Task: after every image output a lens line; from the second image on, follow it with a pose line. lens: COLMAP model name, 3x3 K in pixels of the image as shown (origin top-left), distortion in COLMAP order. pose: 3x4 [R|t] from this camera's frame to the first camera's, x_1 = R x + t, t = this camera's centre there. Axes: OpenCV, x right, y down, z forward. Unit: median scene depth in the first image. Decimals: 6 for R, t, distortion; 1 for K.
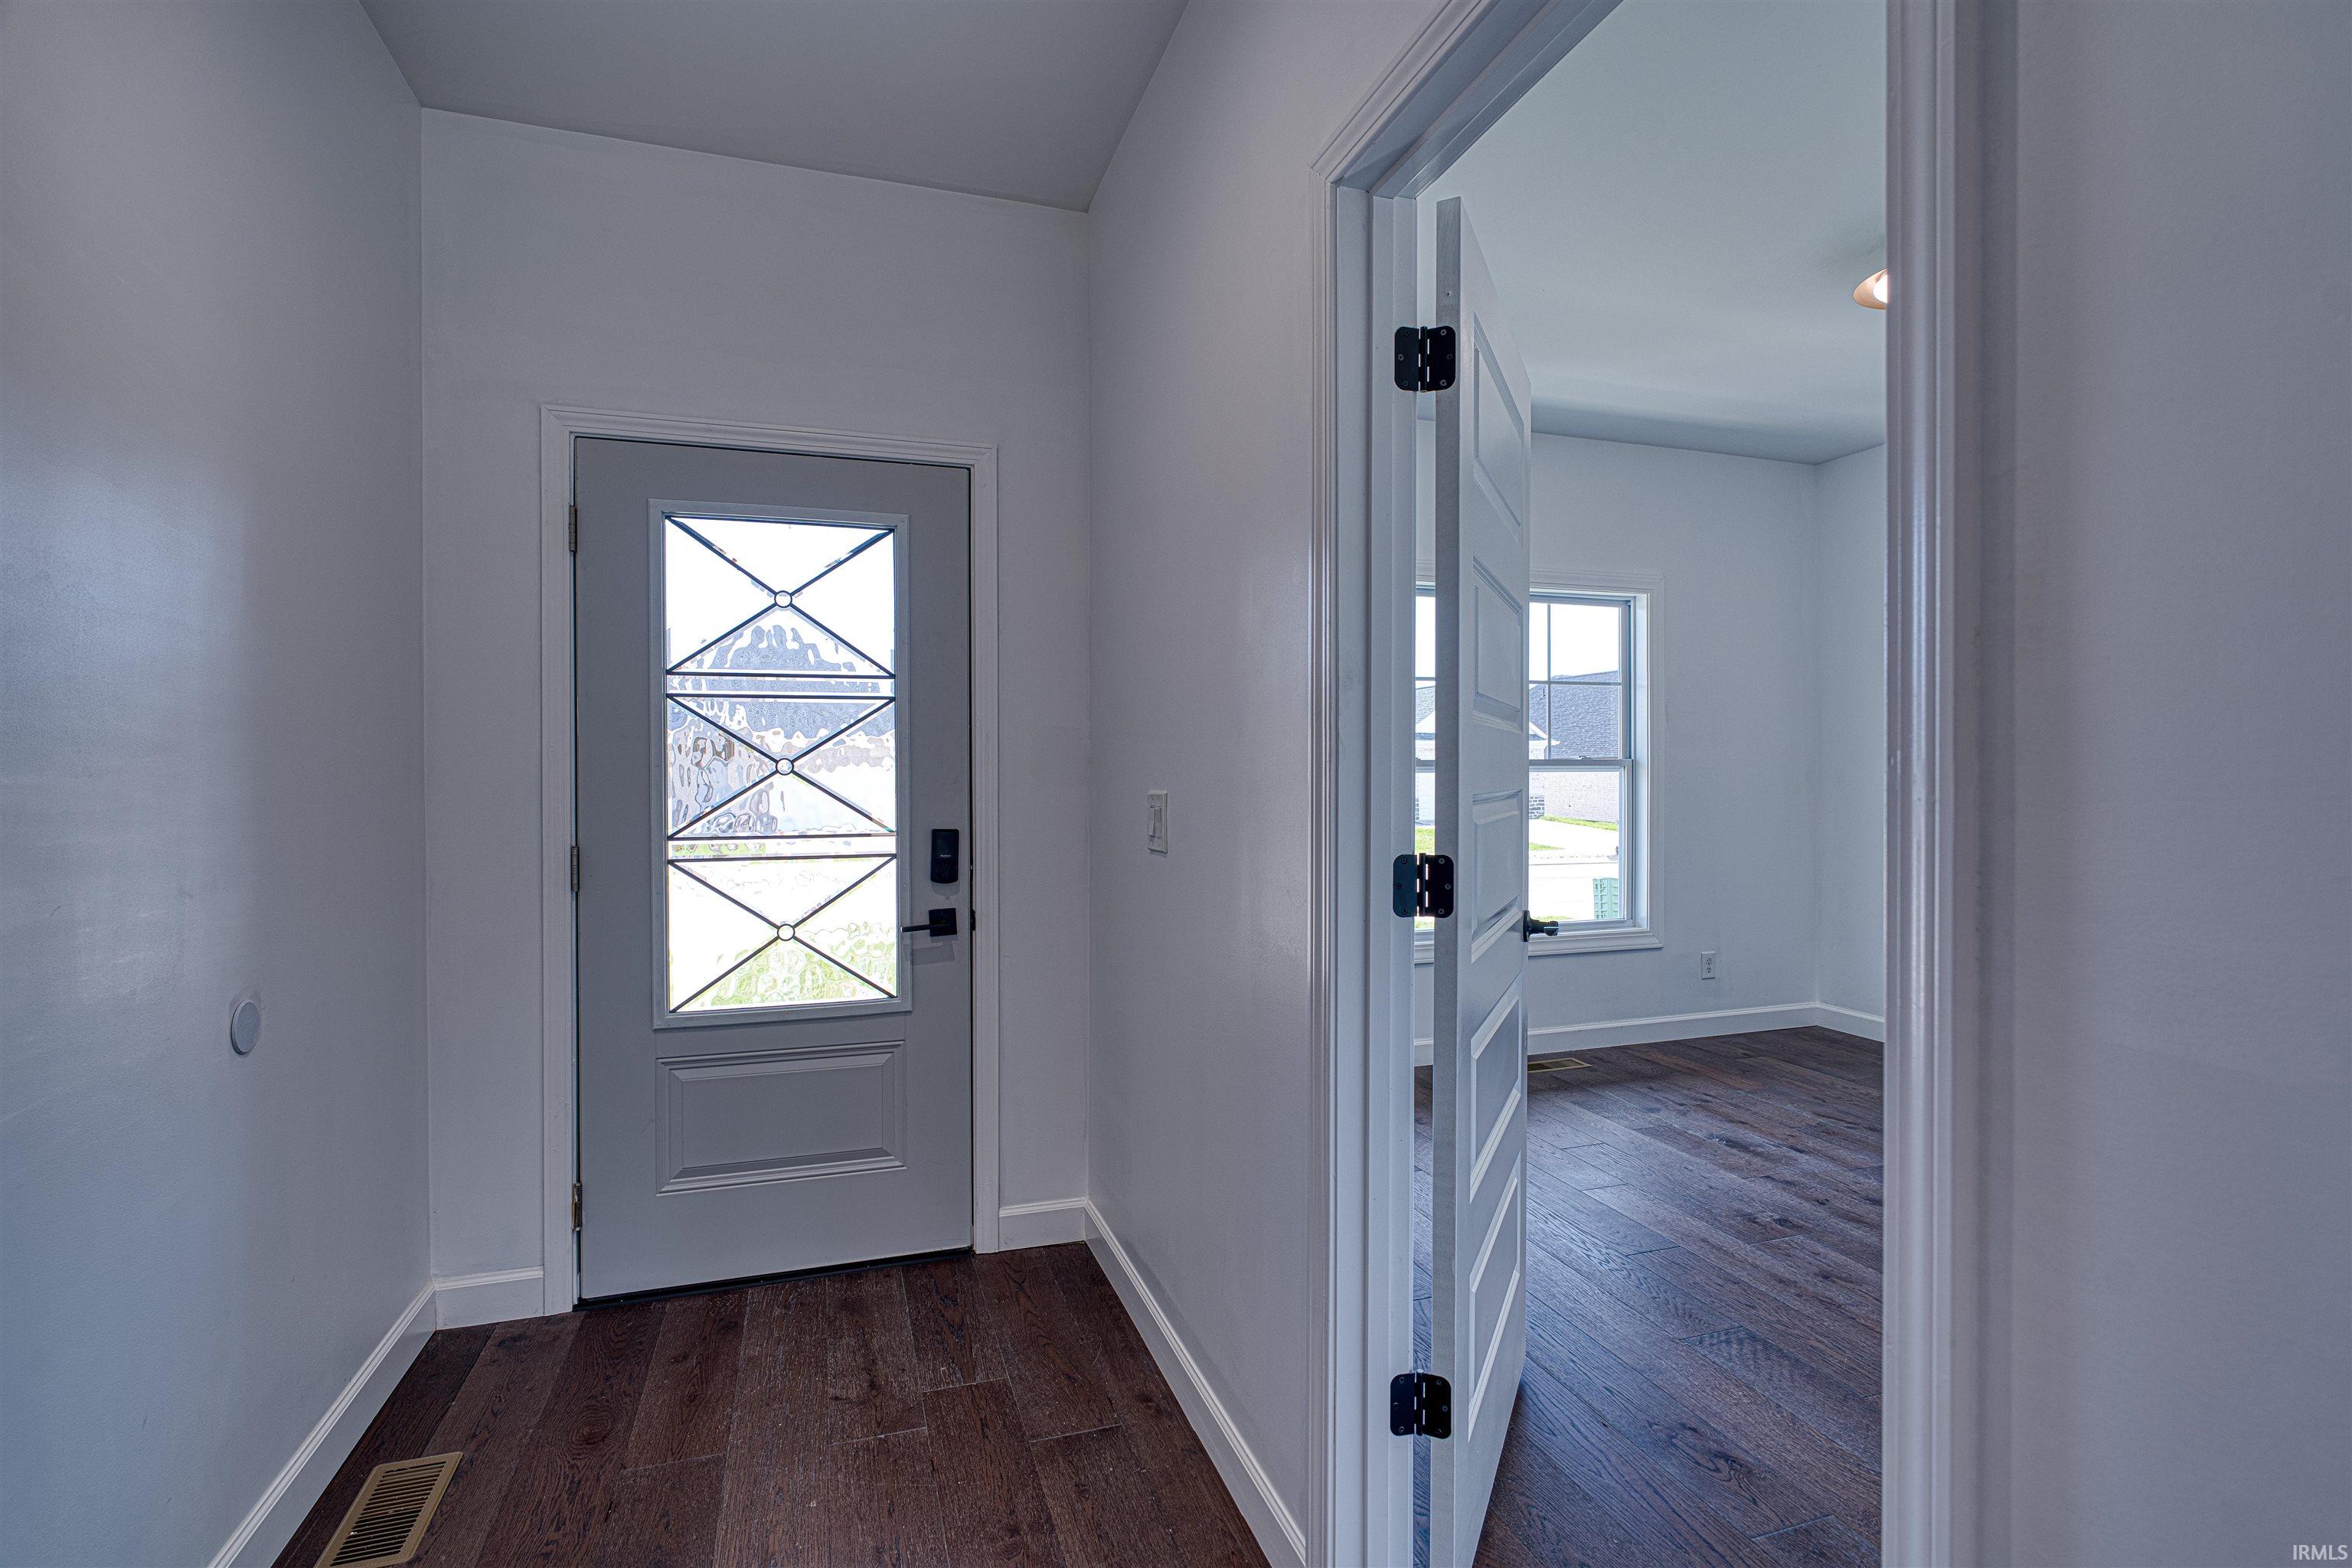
lens RADIAL K [[1087.5, 0, 1177.4], [0, 1087.5, 778.7], [0, 0, 1]] dist [-0.008663, 0.003818]
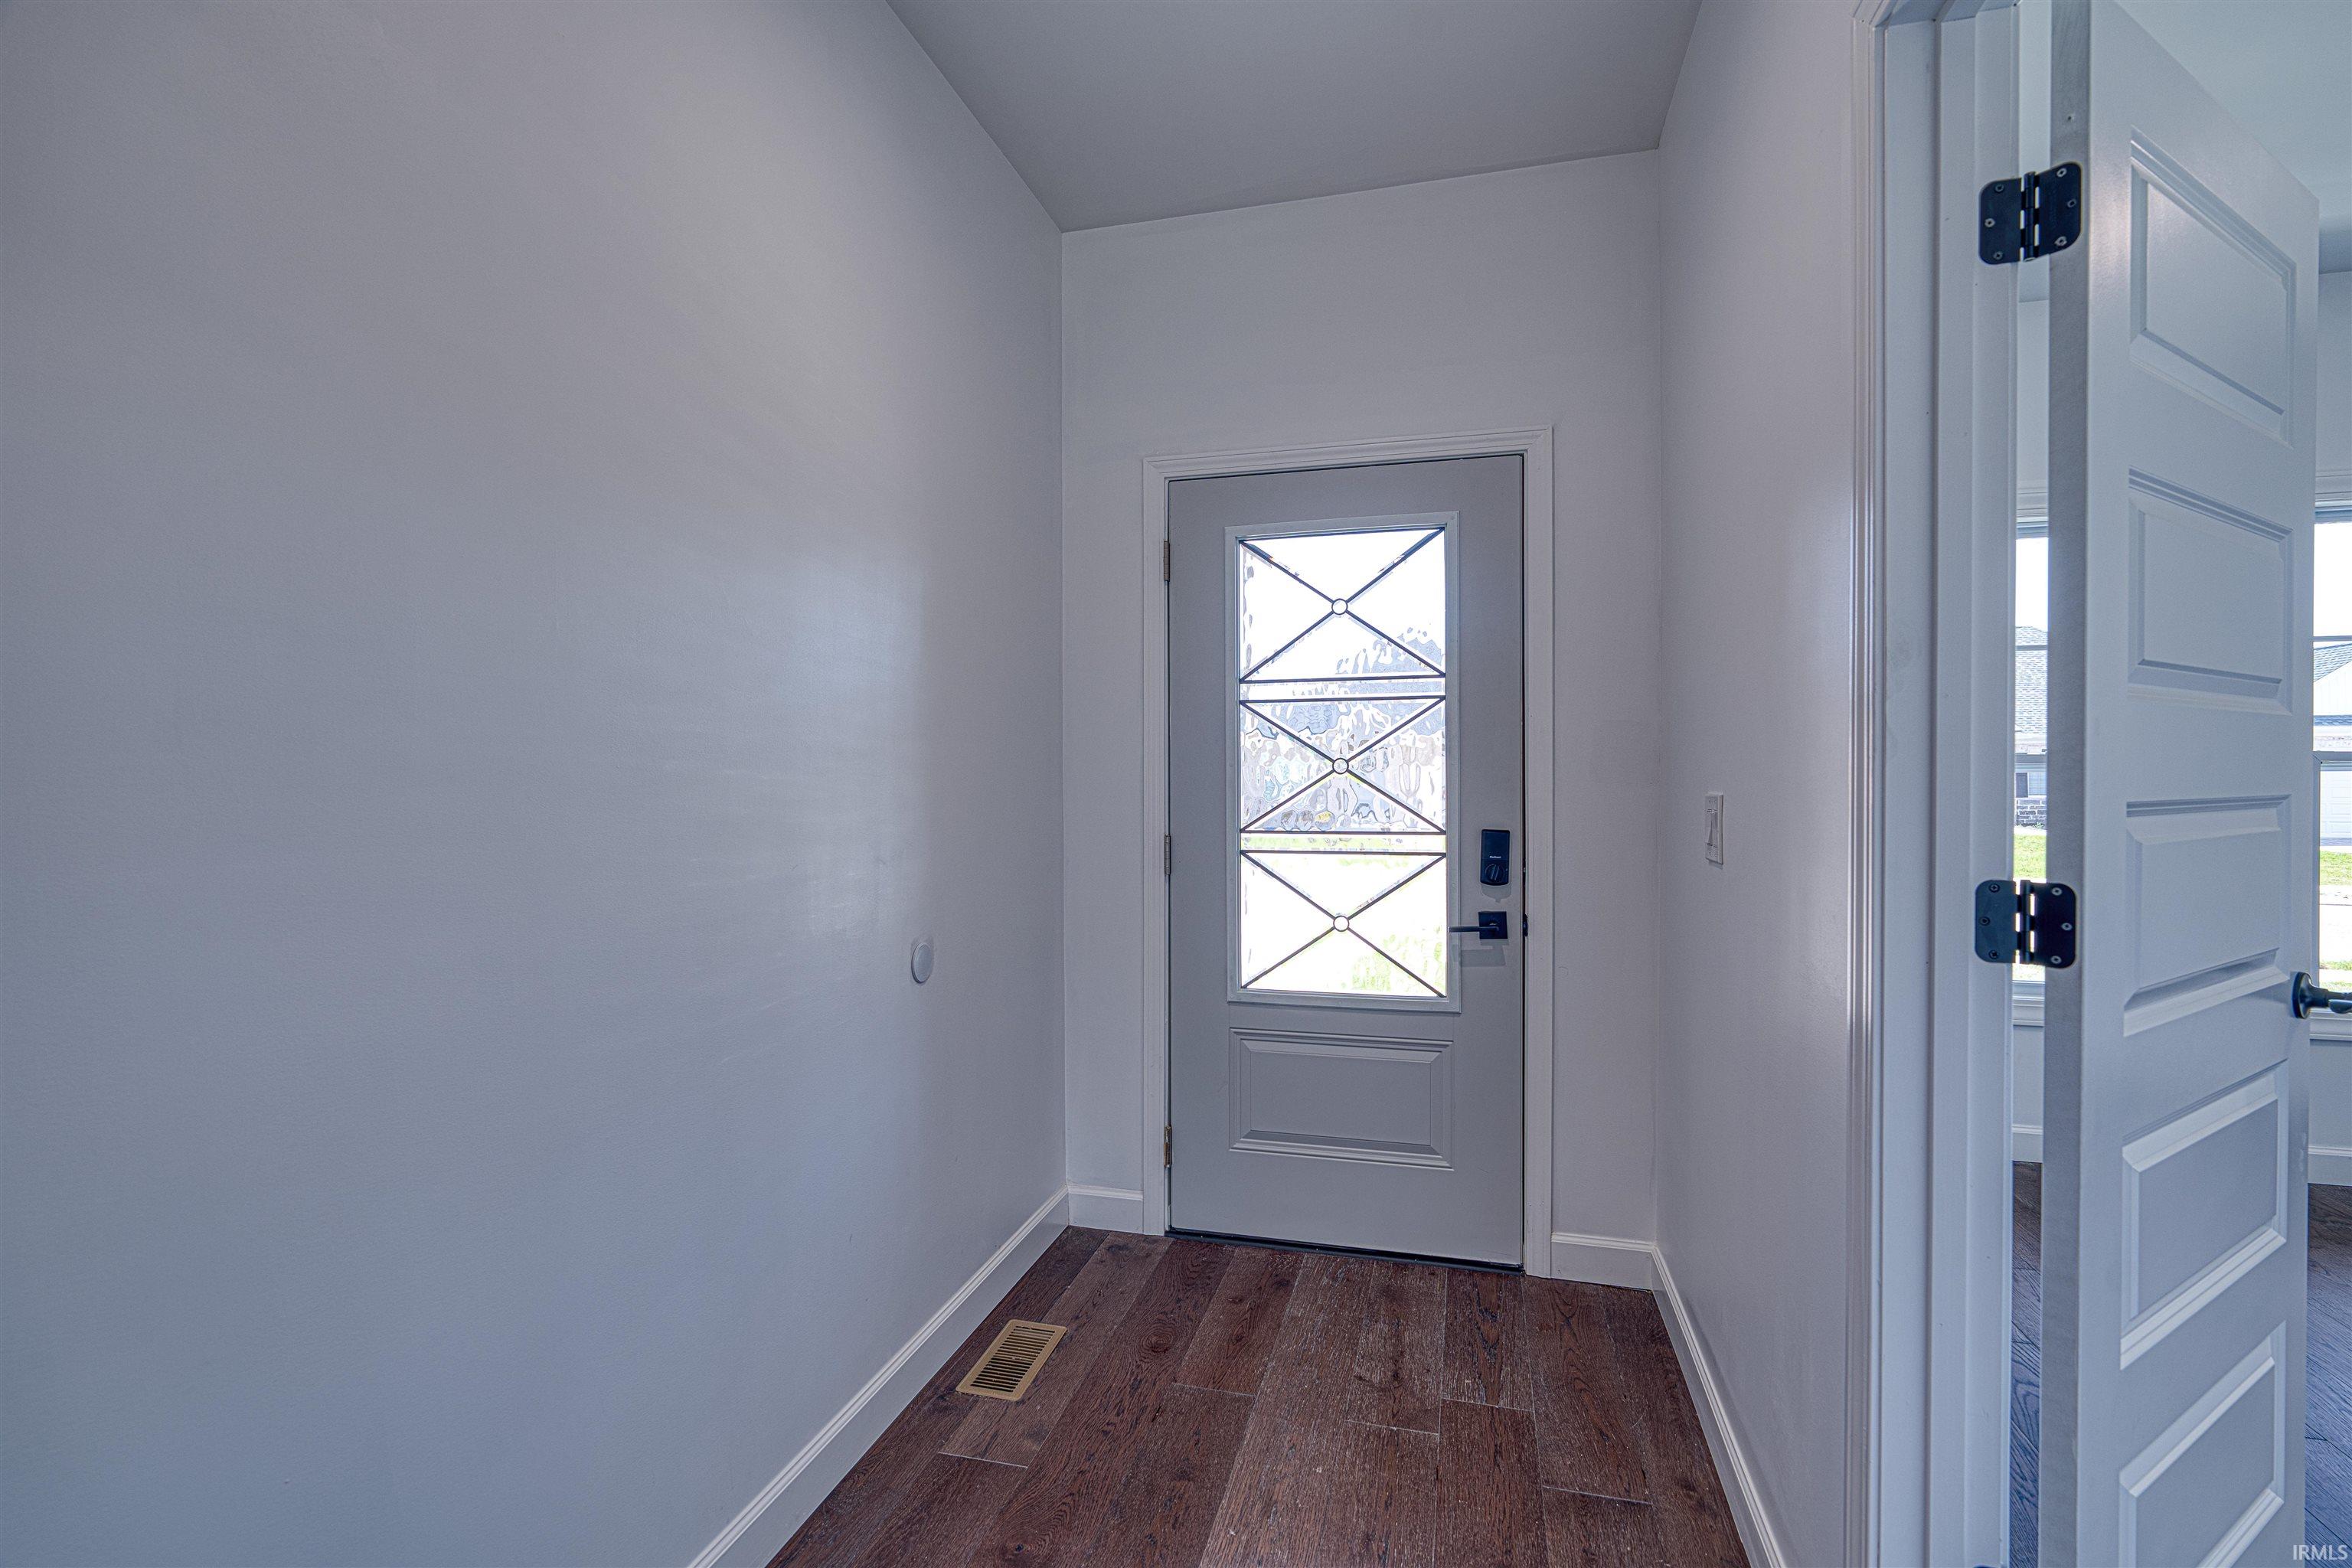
lens RADIAL K [[1087.5, 0, 1177.4], [0, 1087.5, 778.7], [0, 0, 1]] dist [-0.008663, 0.003818]
pose [[0.835489, 0.003365, -0.549497, 0.097526], [-0.002698, 0.999994, 0.002022, -0.000445], [0.549500, -0.000206, 0.835493, 0.038817]]
